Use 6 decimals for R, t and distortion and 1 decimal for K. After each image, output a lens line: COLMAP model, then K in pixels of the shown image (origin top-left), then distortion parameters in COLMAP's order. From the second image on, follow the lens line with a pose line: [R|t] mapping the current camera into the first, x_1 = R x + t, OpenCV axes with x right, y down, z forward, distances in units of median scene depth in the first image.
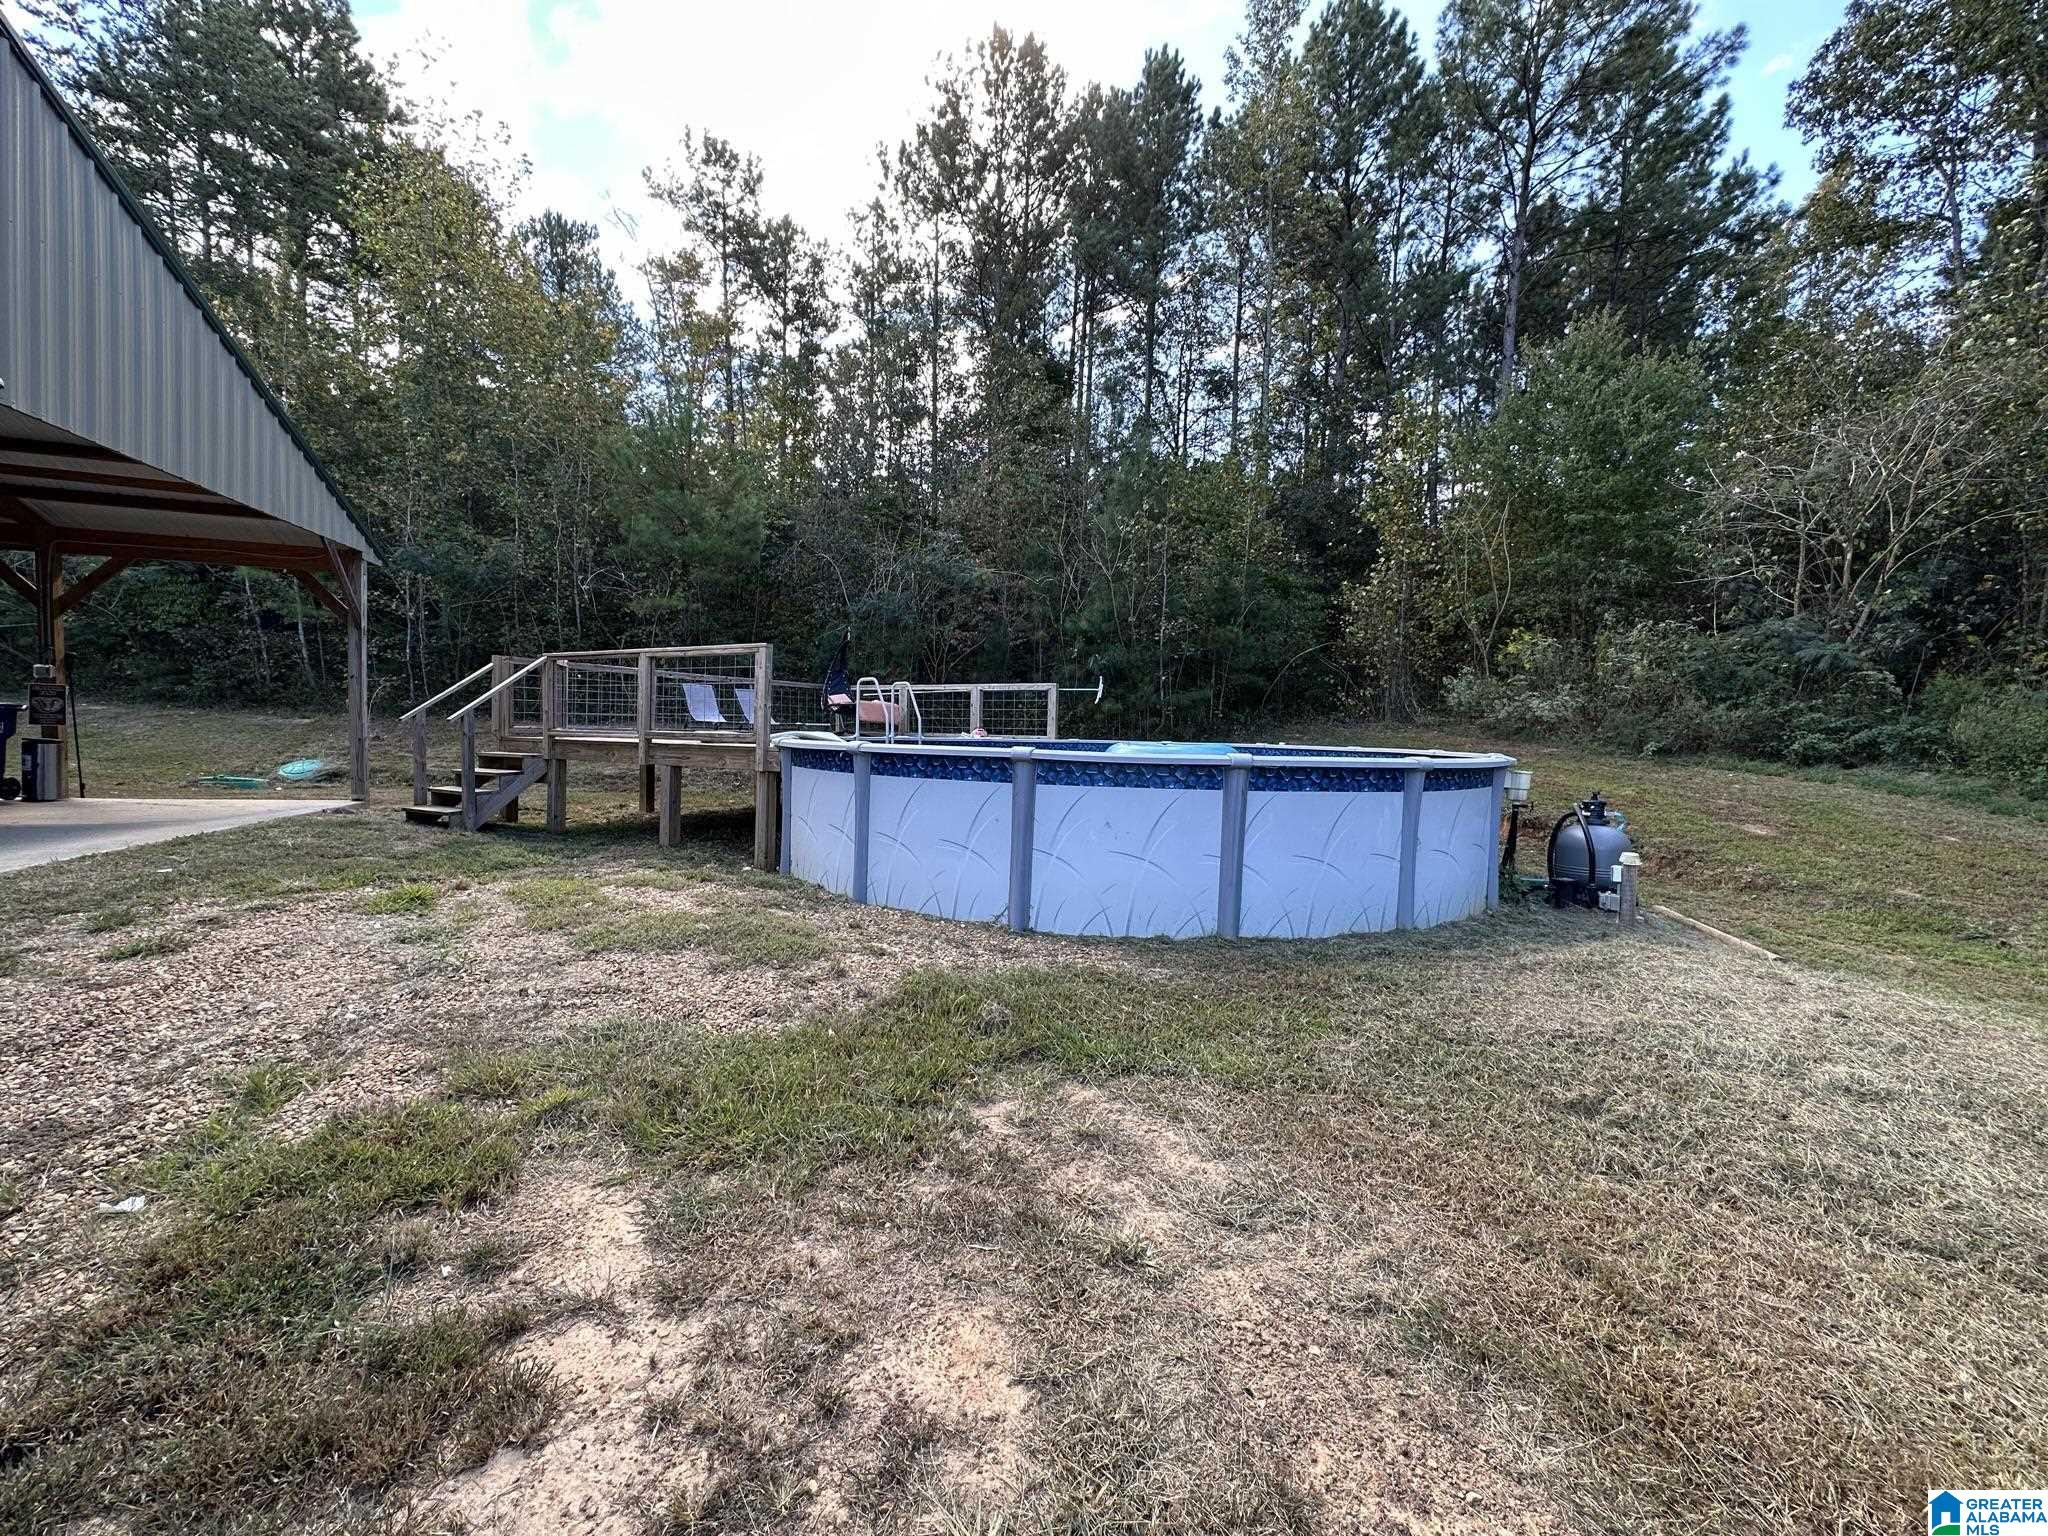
lens RADIAL K [[815.9, 0, 1023.8], [0, 815.9, 767.0], [0, 0, 1]] dist [0.000434, -0.000218]
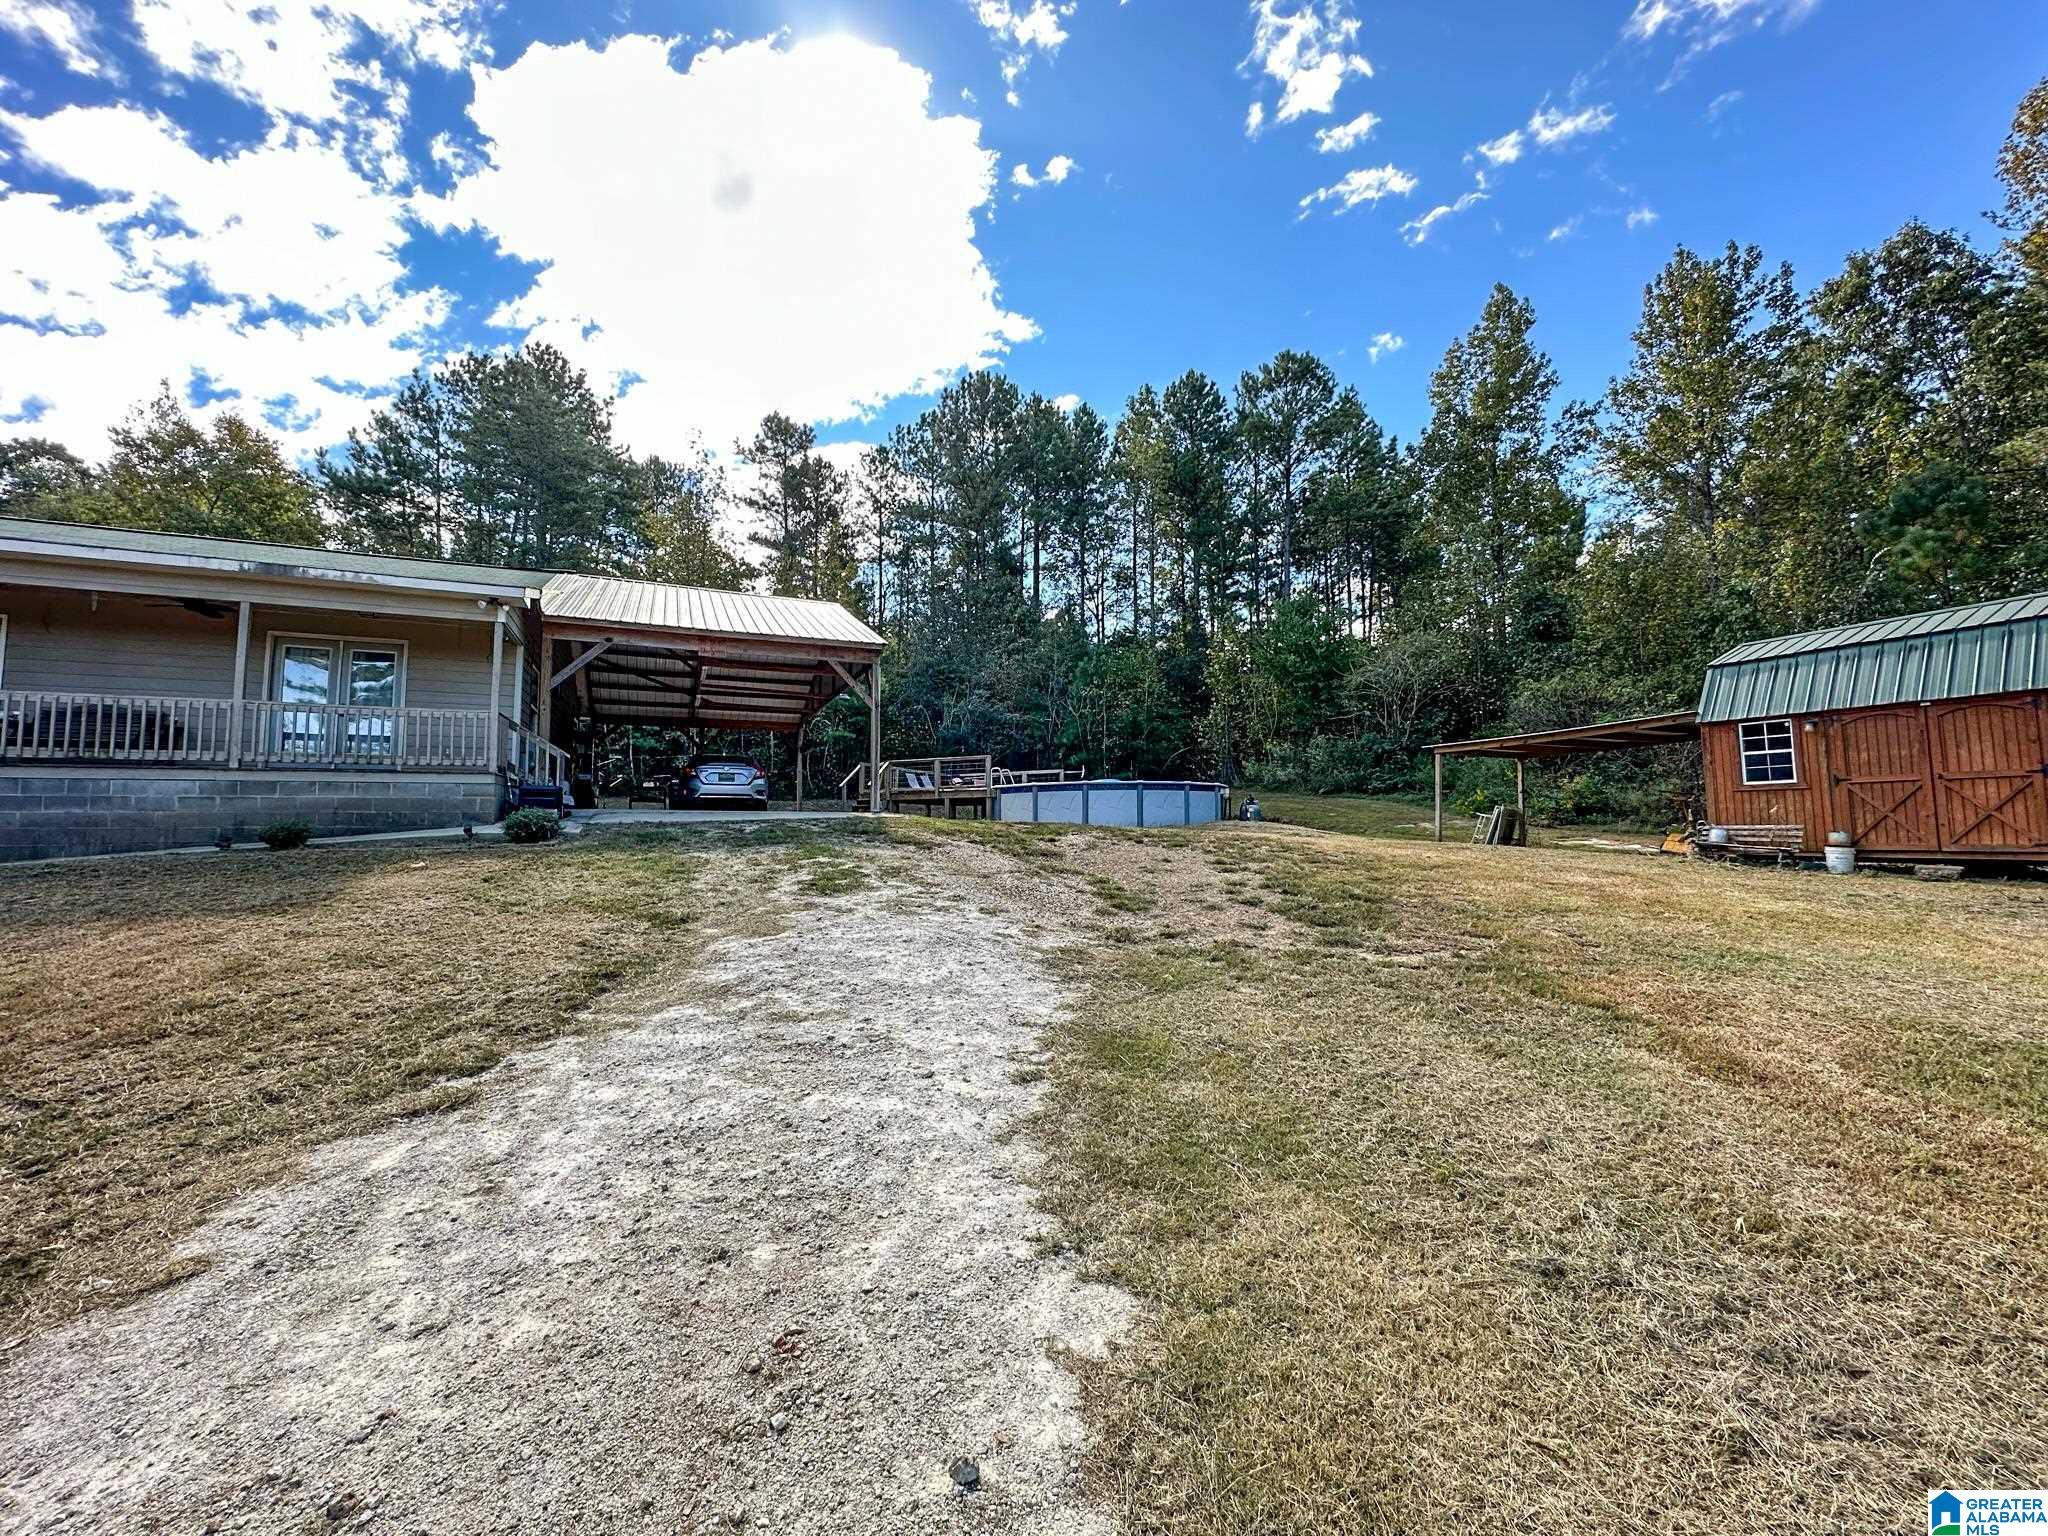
lens RADIAL K [[815.9, 0, 1023.8], [0, 815.9, 767.0], [0, 0, 1]] dist [0.000434, -0.000218]
pose [[0.994777, -0.026145, 0.098667, -0.413483], [0.038361, 0.991537, -0.124024, 0.235686], [-0.094590, 0.127161, 0.987362, -1.721456]]
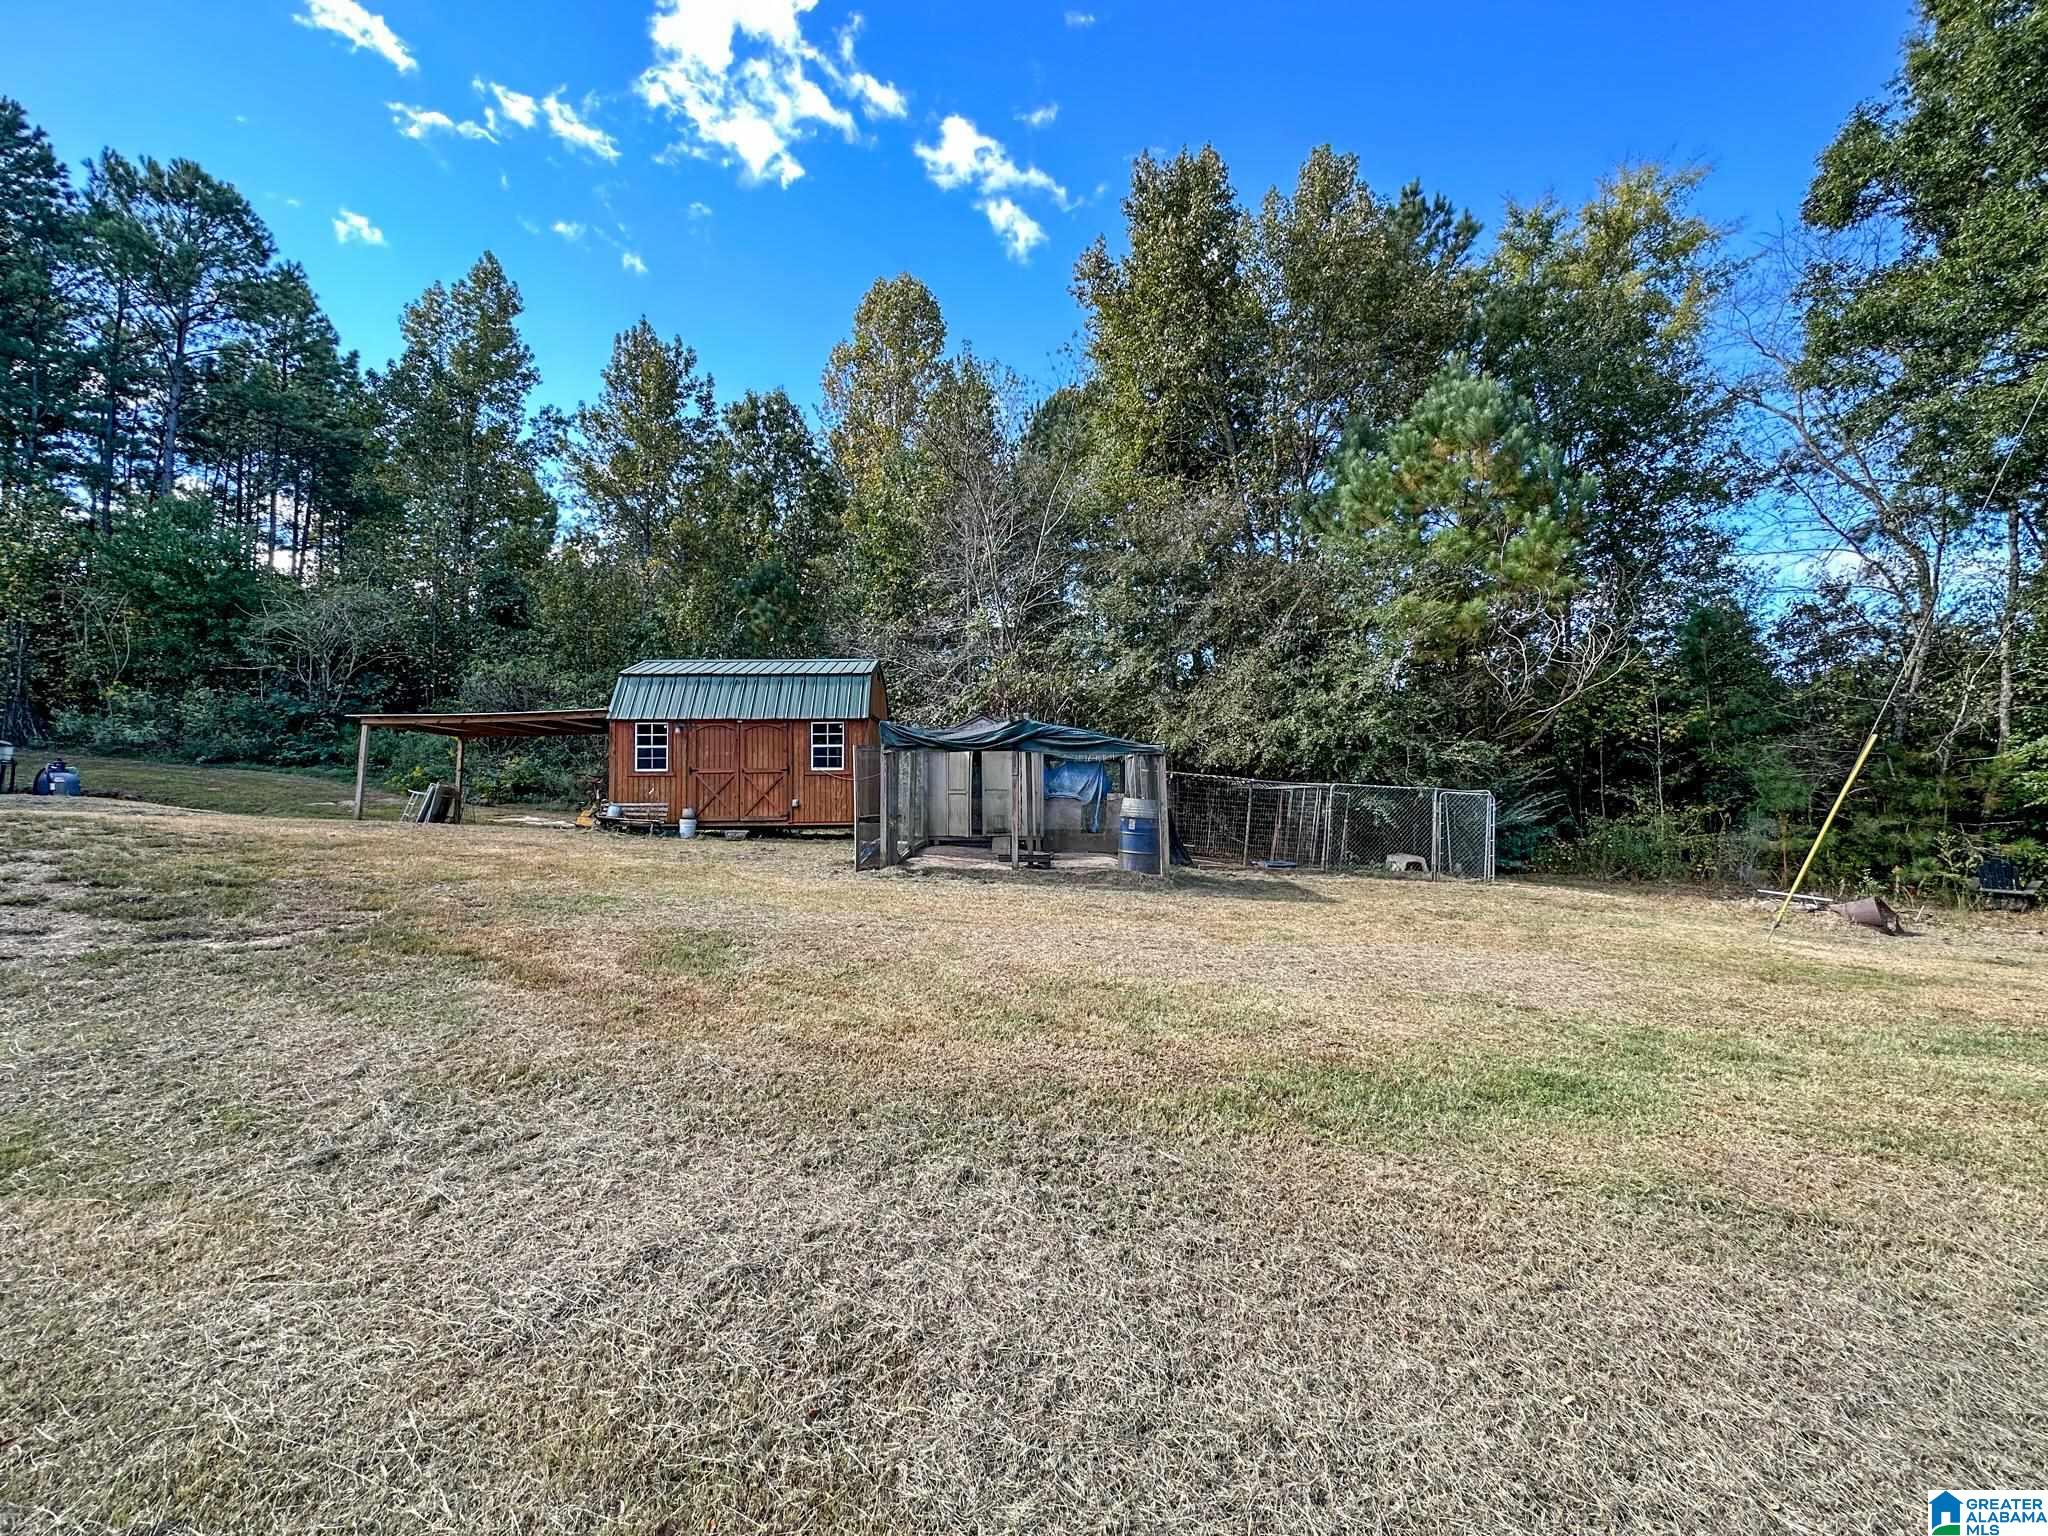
lens RADIAL K [[815.9, 0, 1023.8], [0, 815.9, 767.0], [0, 0, 1]] dist [0.000434, -0.000218]
pose [[0.335121, 0.015127, 0.942054, -0.432222], [0.061737, 0.997370, -0.037977, 0.249154], [-0.940150, 0.070886, 0.333305, -1.830729]]
